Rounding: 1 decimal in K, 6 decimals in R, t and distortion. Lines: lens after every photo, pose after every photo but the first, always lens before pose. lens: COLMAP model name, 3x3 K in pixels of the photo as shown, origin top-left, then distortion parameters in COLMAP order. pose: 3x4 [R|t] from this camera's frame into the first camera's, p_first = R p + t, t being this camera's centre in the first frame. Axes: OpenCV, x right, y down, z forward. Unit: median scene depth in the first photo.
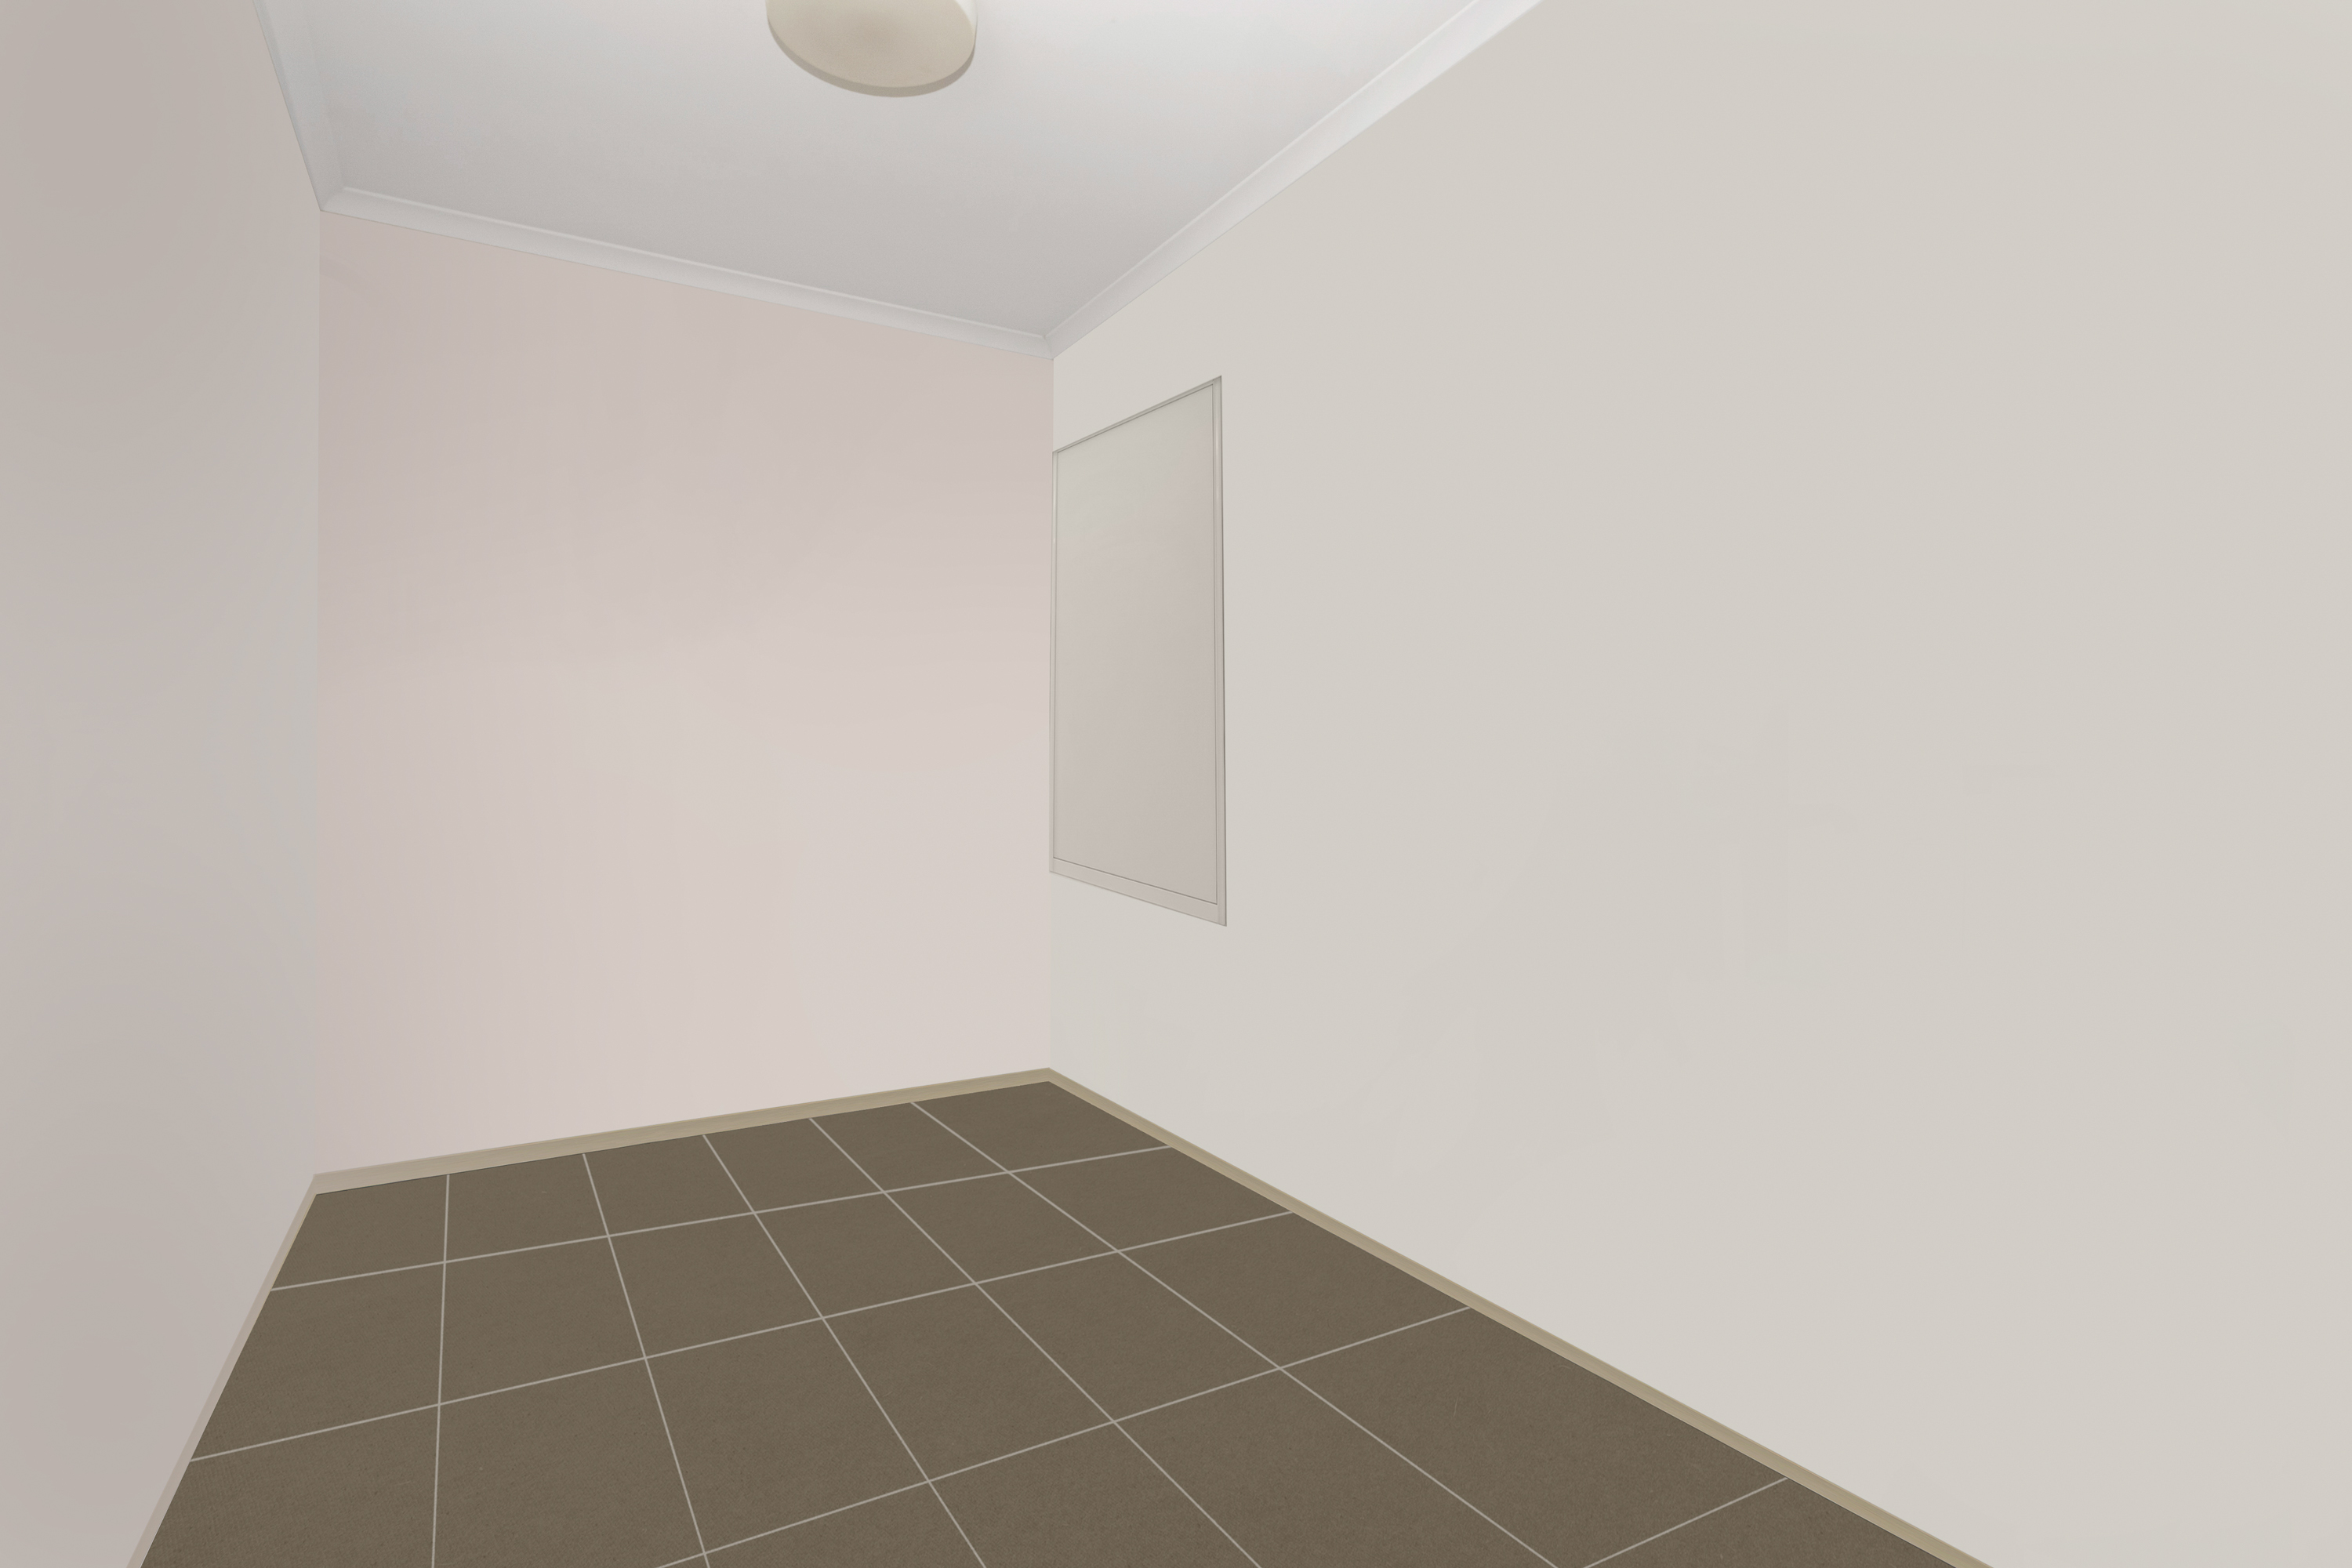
lens RADIAL K [[1265.4, 0, 1174.8], [0, 1265.4, 785.3], [0, 0, 1]] dist [-0.000327, -0.000146]
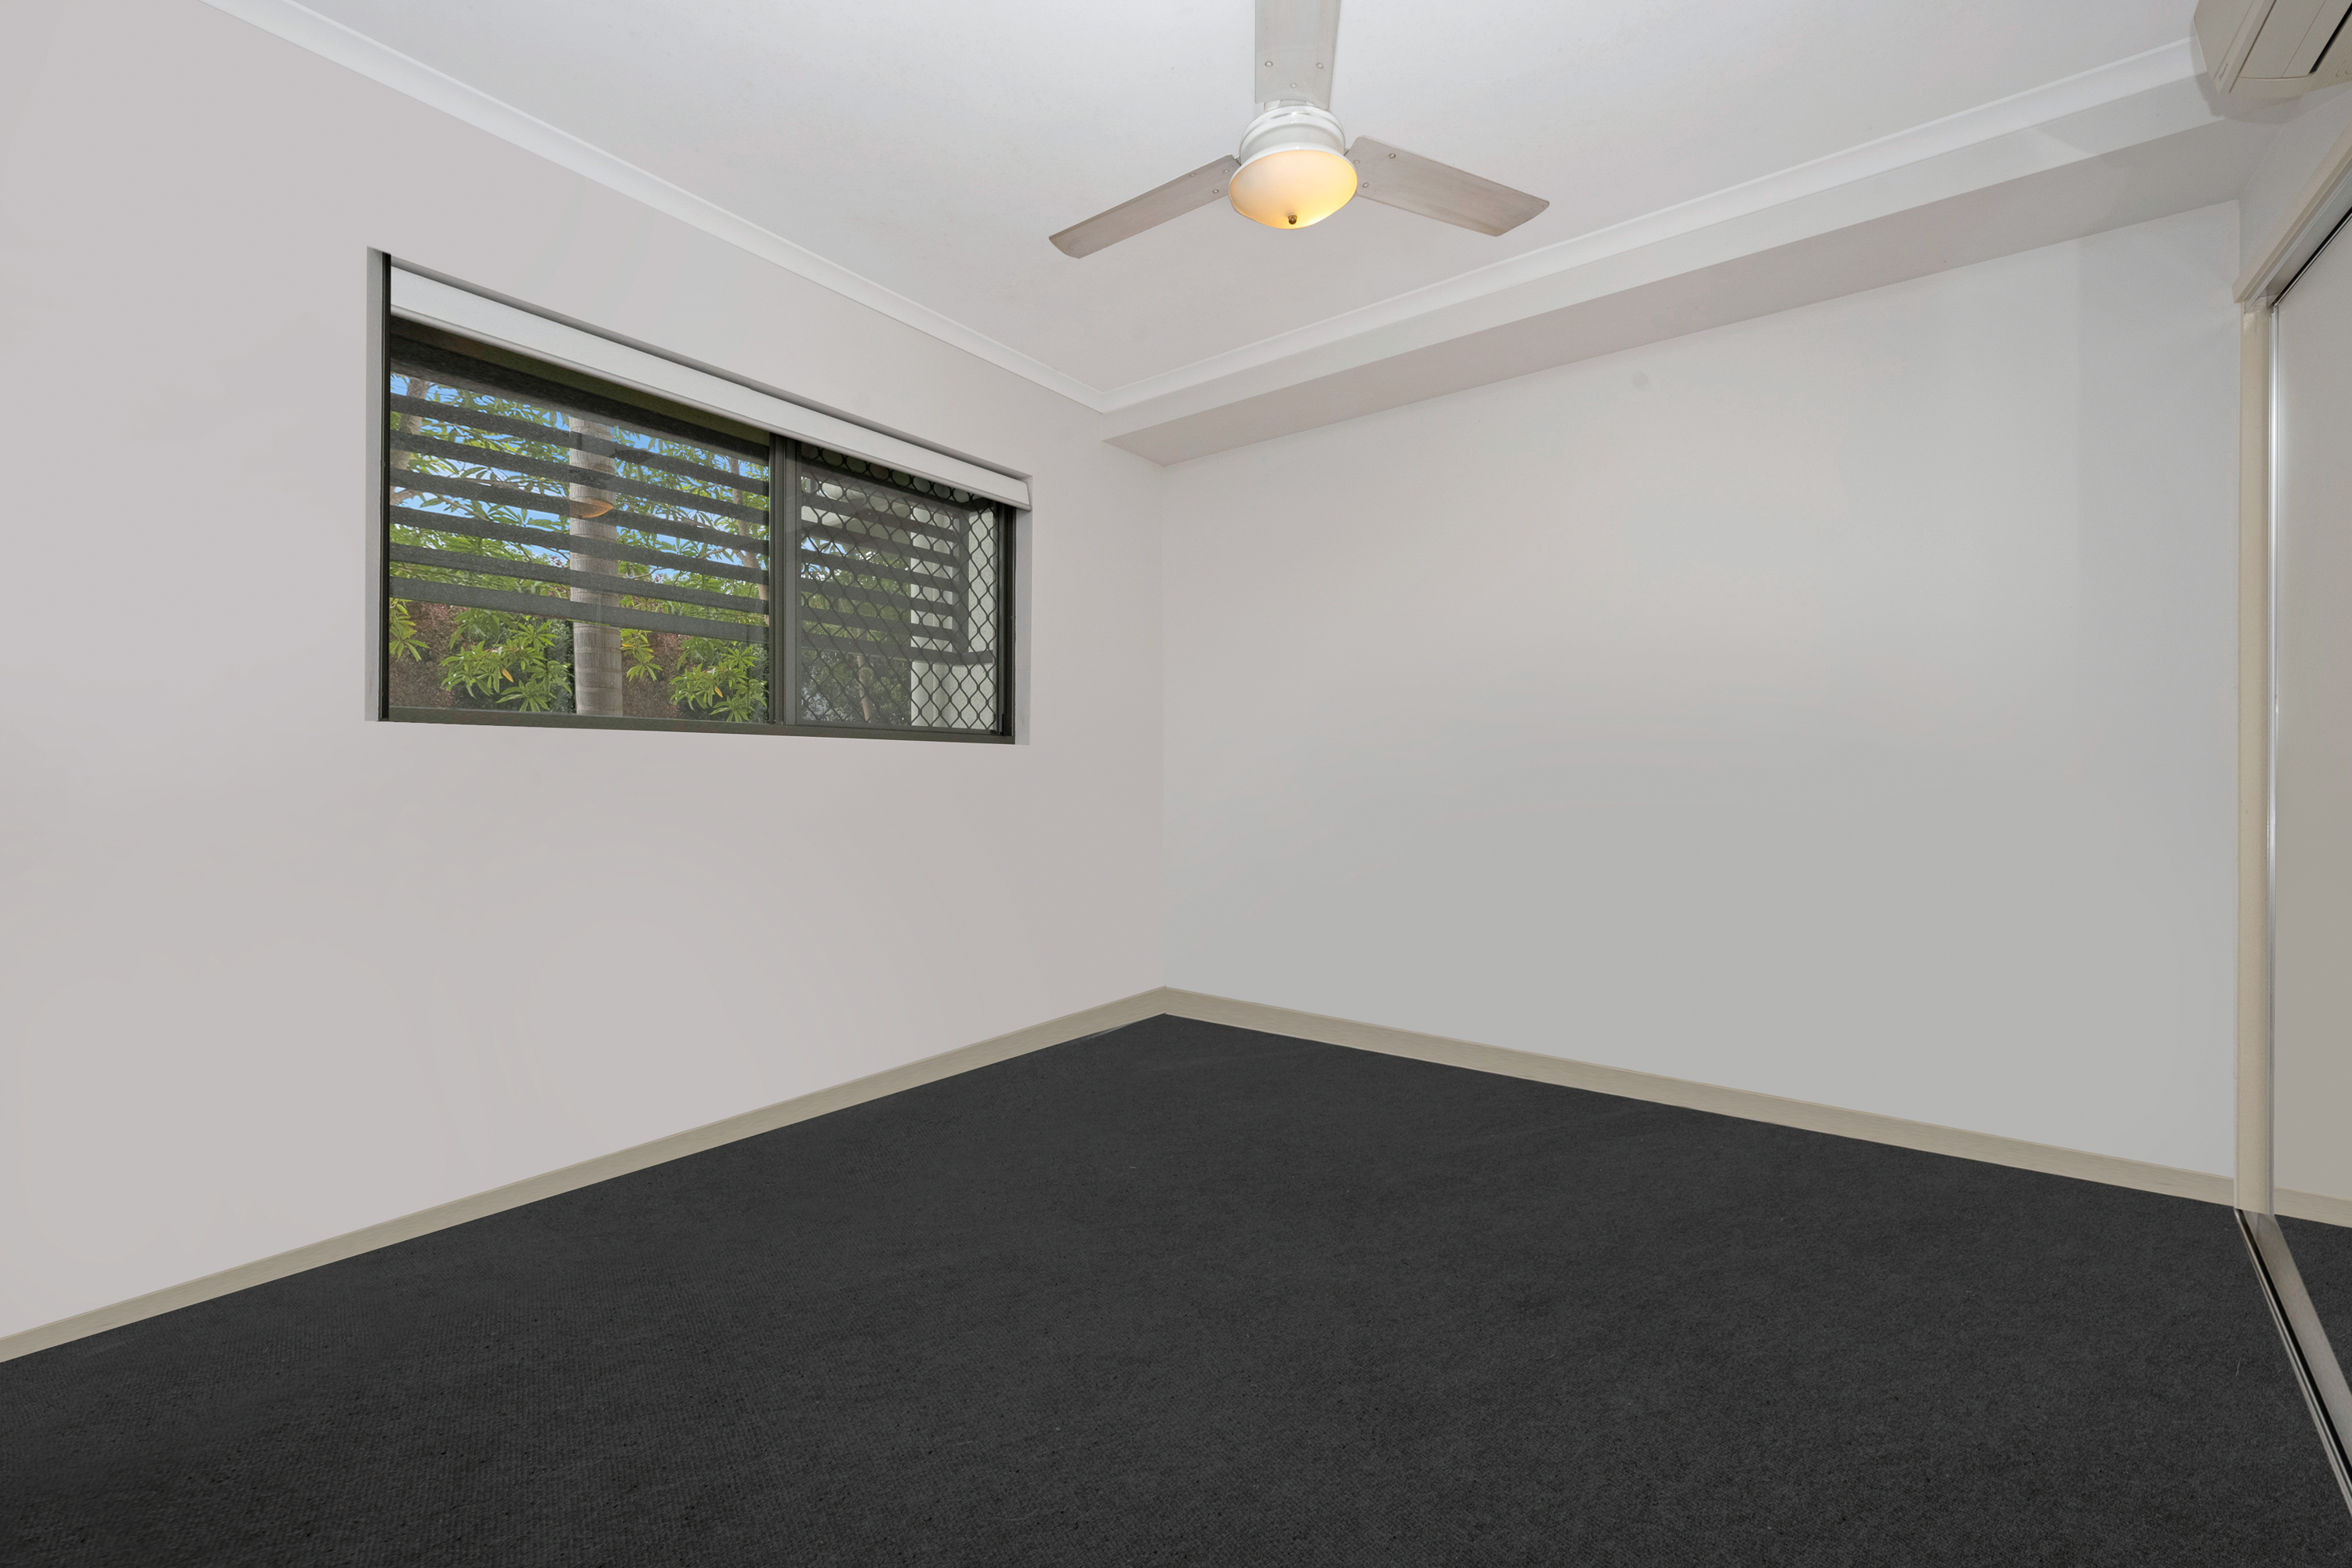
lens RADIAL K [[951.0, 0, 1177.5], [0, 951.0, 777.8], [0, 0, 1]] dist [-0.000301, -0.000021]
pose [[0.996462, -0.004167, 0.083944, -0.626578], [0.004230, 0.999991, -0.000564, -0.004144], [-0.083941, 0.000917, 0.996470, 0.243020]]
